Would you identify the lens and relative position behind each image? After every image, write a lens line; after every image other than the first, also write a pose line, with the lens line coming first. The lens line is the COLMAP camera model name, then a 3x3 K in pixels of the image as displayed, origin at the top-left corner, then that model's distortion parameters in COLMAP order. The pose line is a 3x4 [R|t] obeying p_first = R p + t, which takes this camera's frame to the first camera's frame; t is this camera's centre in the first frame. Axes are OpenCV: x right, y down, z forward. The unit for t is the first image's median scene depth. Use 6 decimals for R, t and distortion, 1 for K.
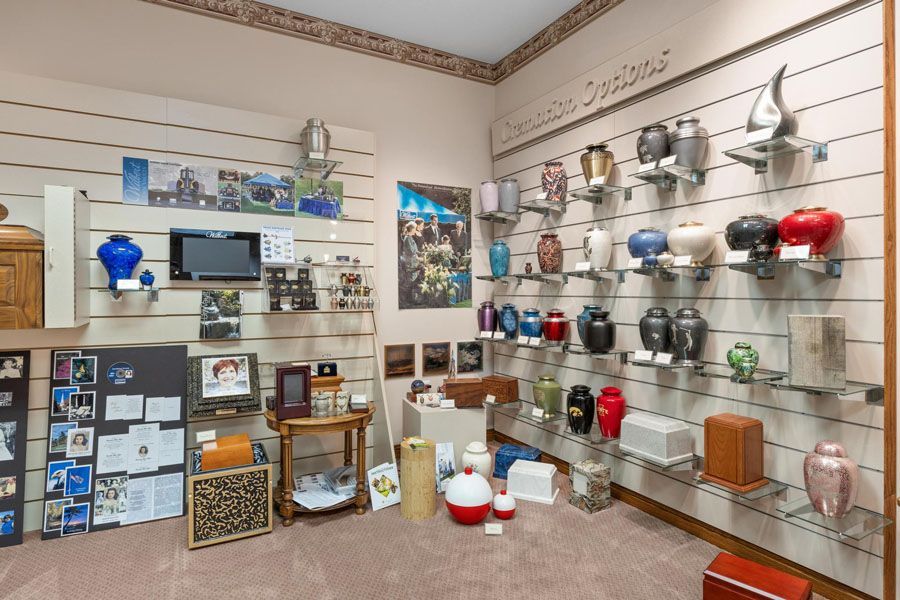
lens RADIAL K [[474.7, 0, 450.0], [0, 474.7, 300.0], [0, 0, 1]] dist [0.001048, 0.001051]
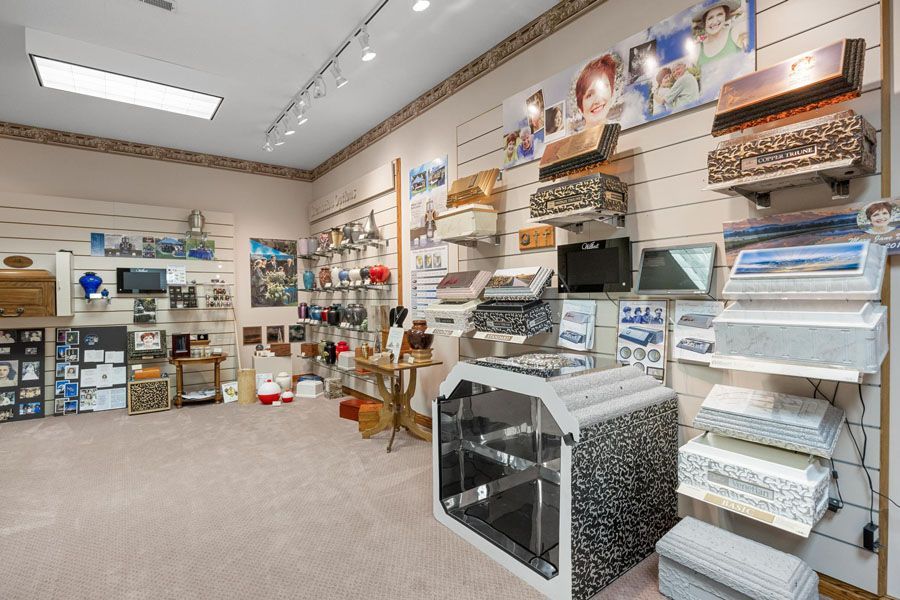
lens RADIAL K [[438.8, 0, 453.3], [0, 438.8, 306.4], [0, 0, 1]] dist [-0.001485, -0.000949]
pose [[0.991720, -0.012832, 0.127775, 0.564537], [0.012130, 0.999907, 0.006267, 0.018159], [-0.127844, -0.004665, 0.991783, -0.987156]]
